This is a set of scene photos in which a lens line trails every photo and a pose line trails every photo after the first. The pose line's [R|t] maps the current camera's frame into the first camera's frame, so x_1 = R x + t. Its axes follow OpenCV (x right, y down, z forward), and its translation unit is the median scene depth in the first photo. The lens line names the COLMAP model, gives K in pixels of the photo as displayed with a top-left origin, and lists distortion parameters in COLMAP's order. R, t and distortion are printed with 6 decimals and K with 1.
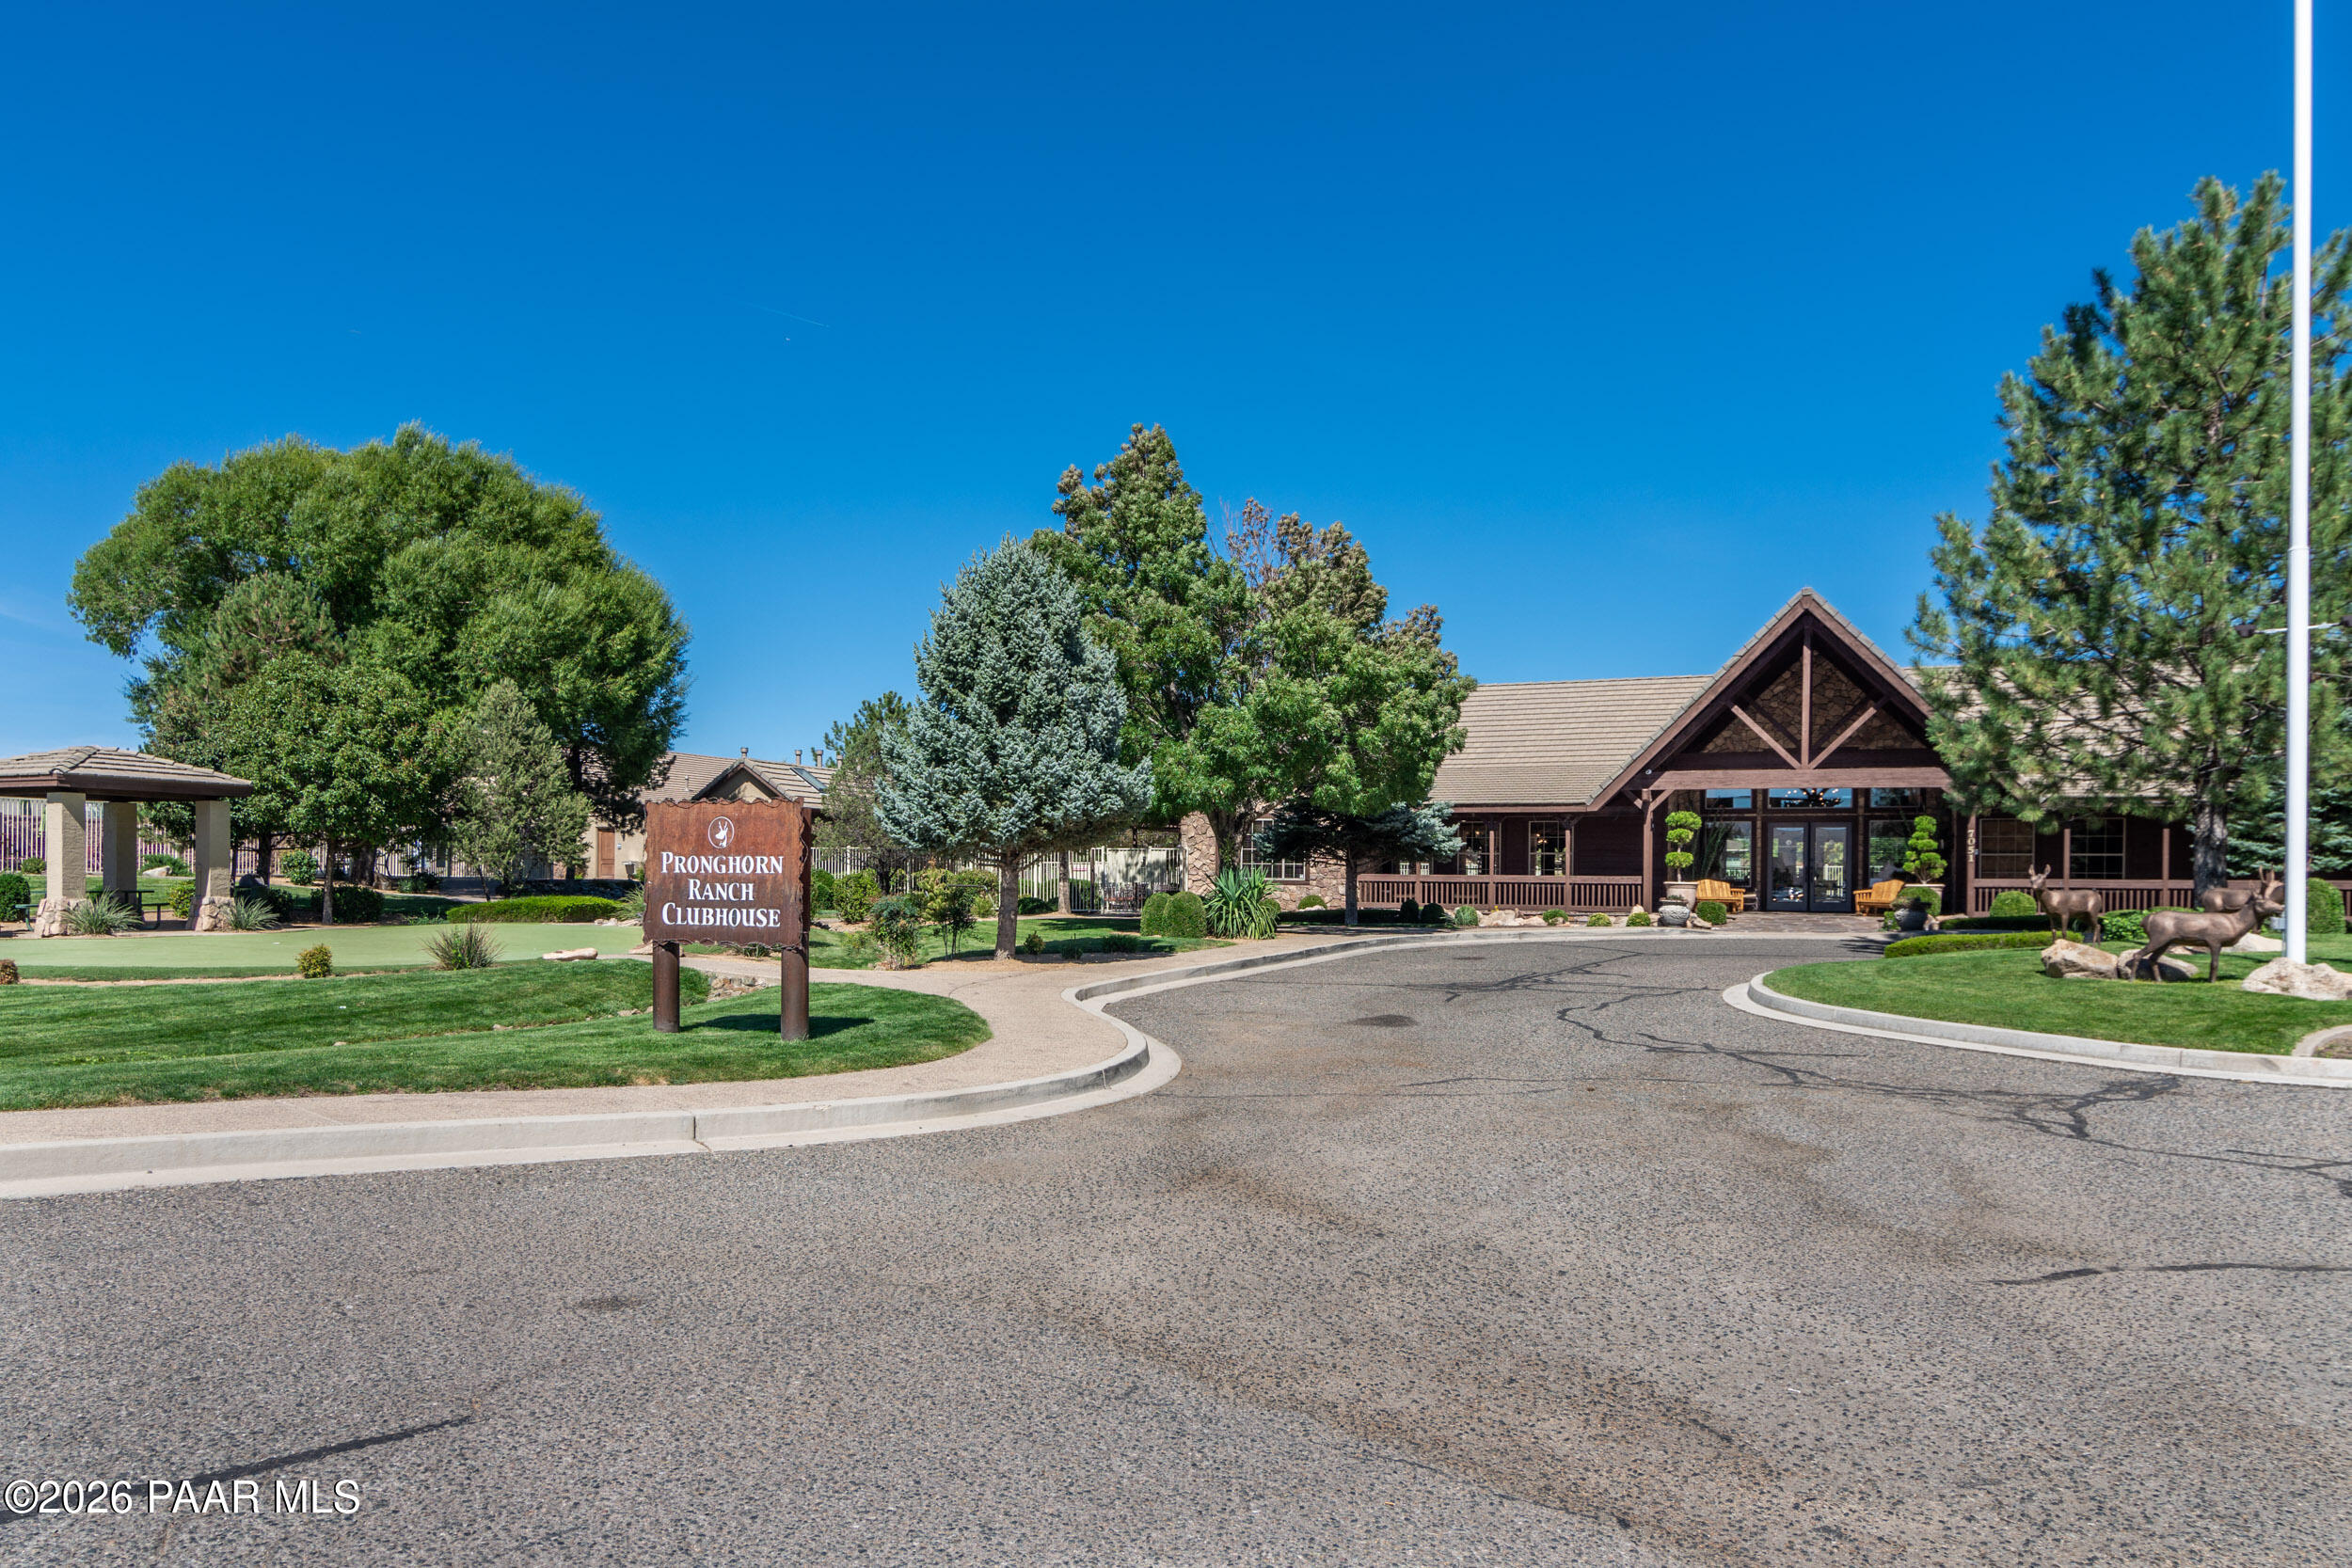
lens RADIAL K [[1520.6, 0, 1175.3], [0, 1520.6, 884.6], [0, 0, 1]] dist [-0.000222, 0.001657]
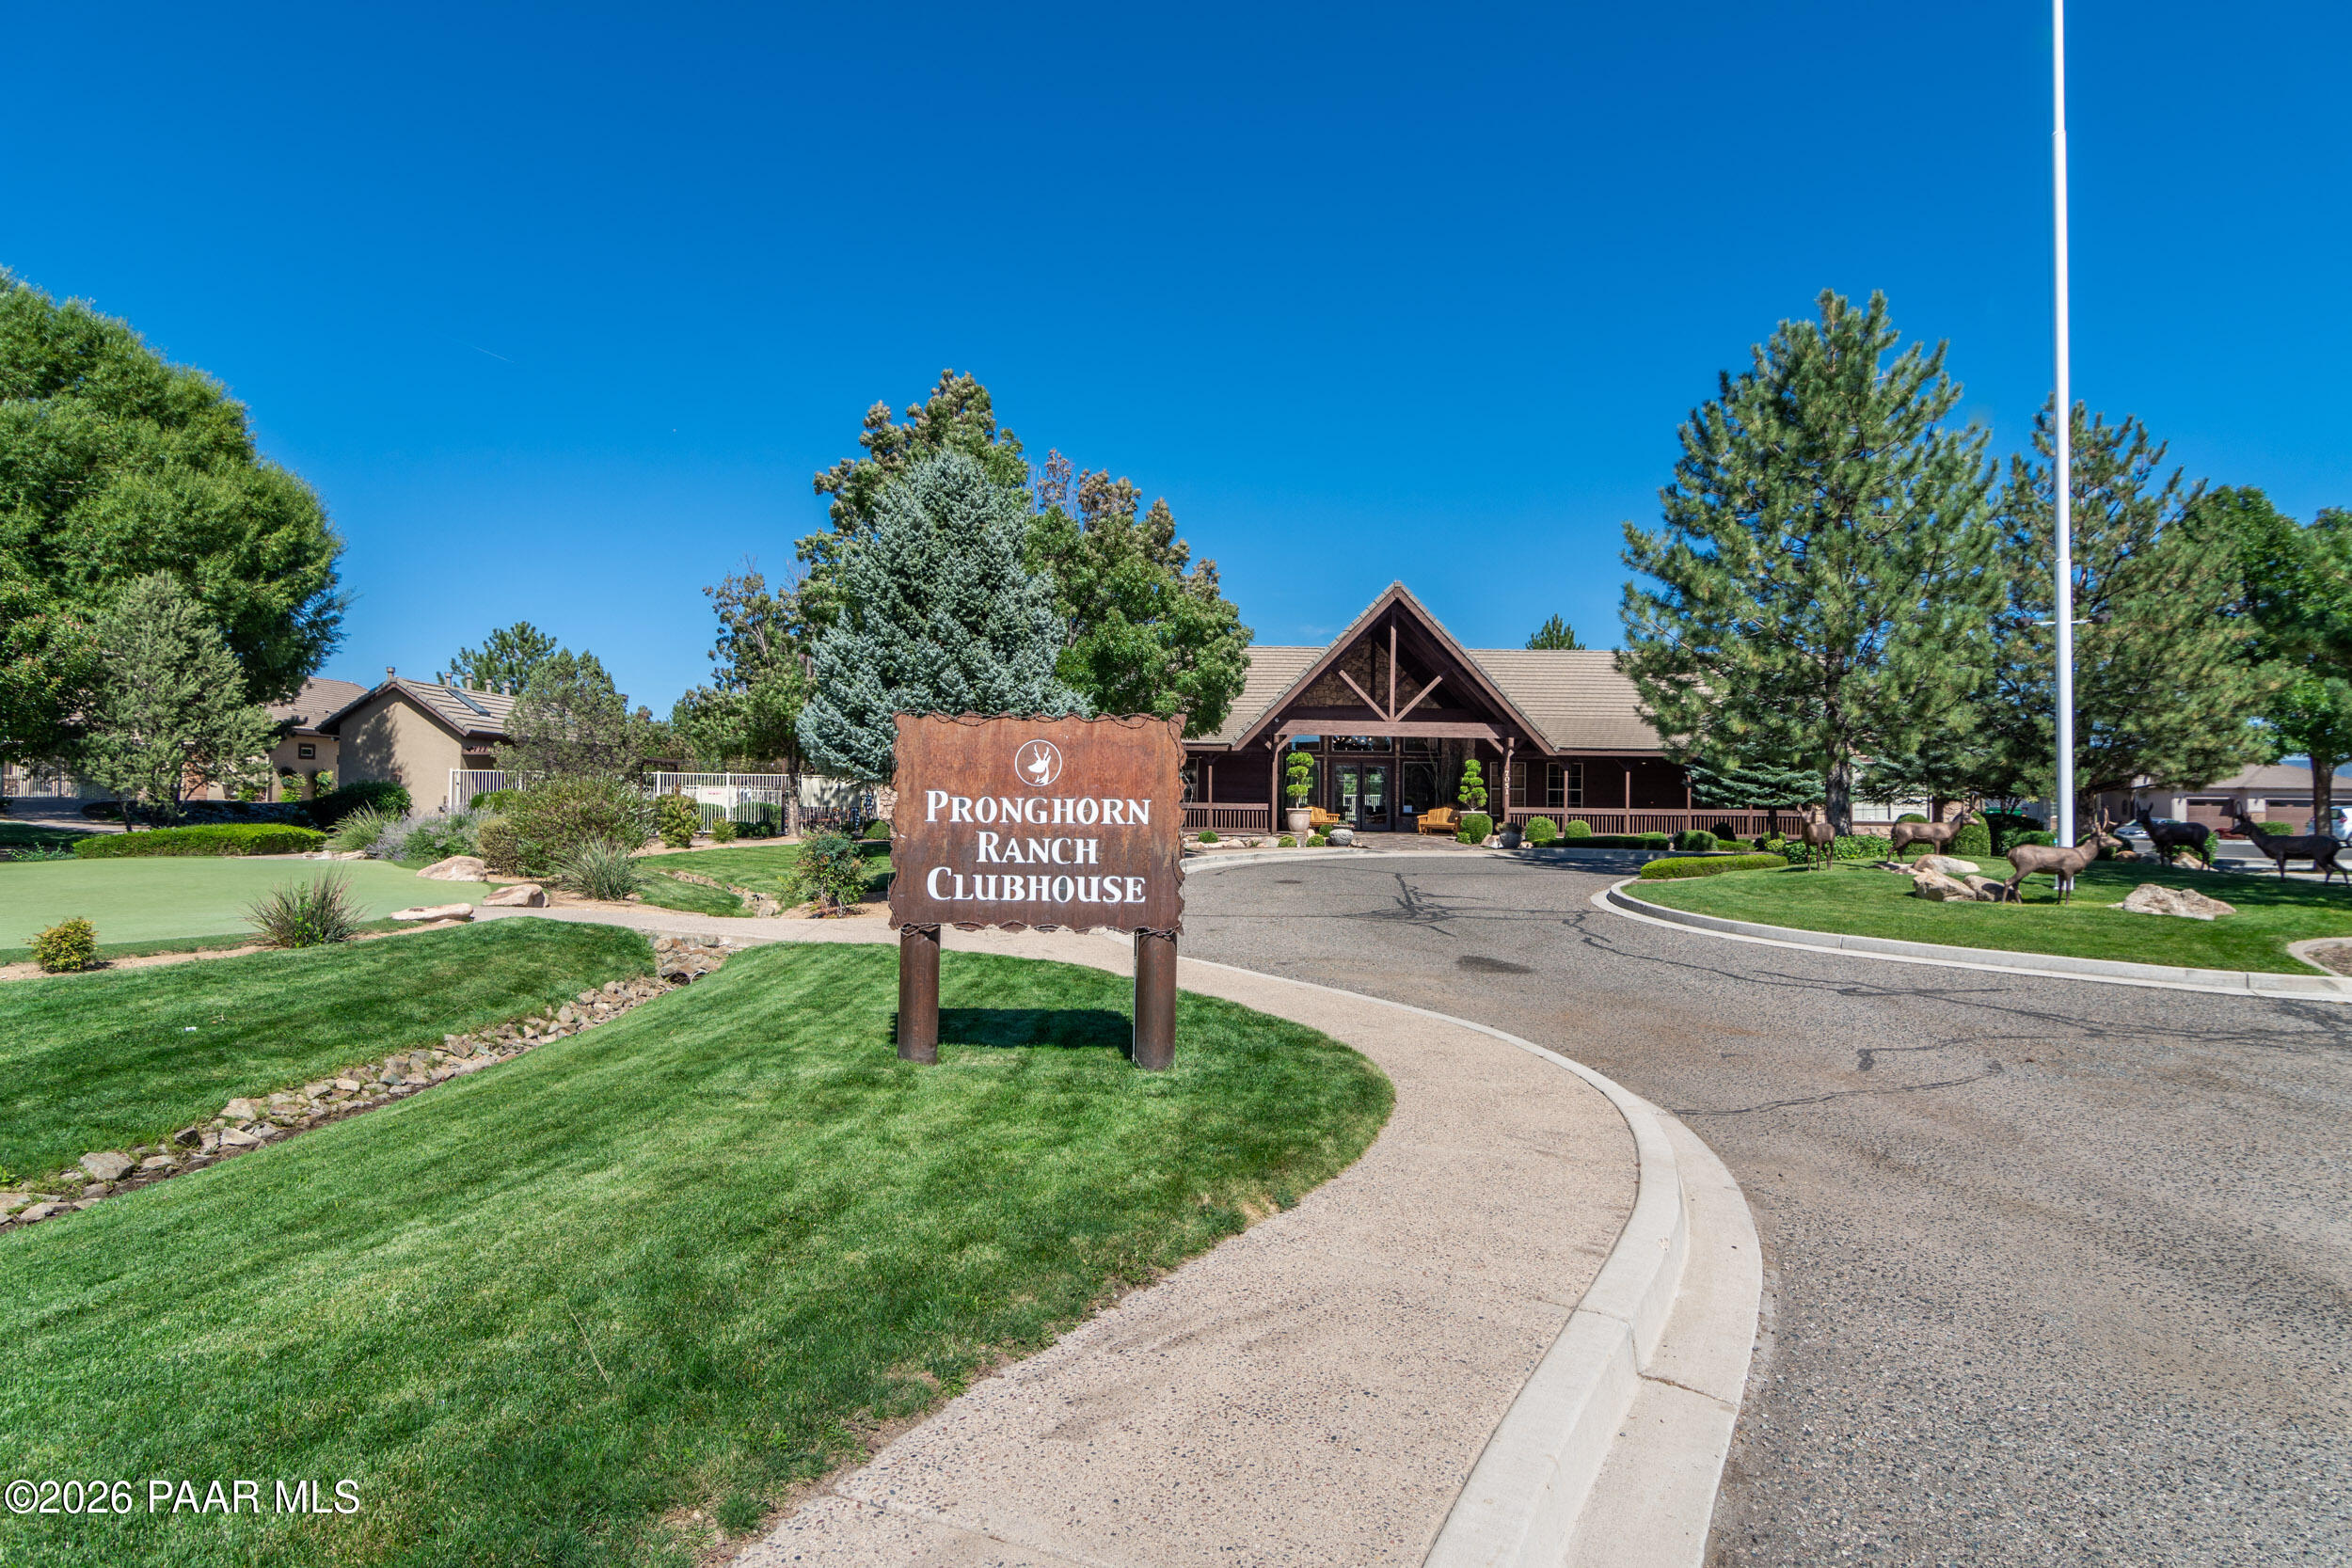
lens RADIAL K [[1174.7, 0, 1176.0], [0, 1174.7, 784.0], [0, 0, 1]] dist [0.001071, -0.001045]
pose [[0.927070, 0.010475, 0.374741, -0.135944], [-0.004193, 0.999837, -0.017575, -0.005000], [-0.374864, 0.014722, 0.926963, 0.153643]]
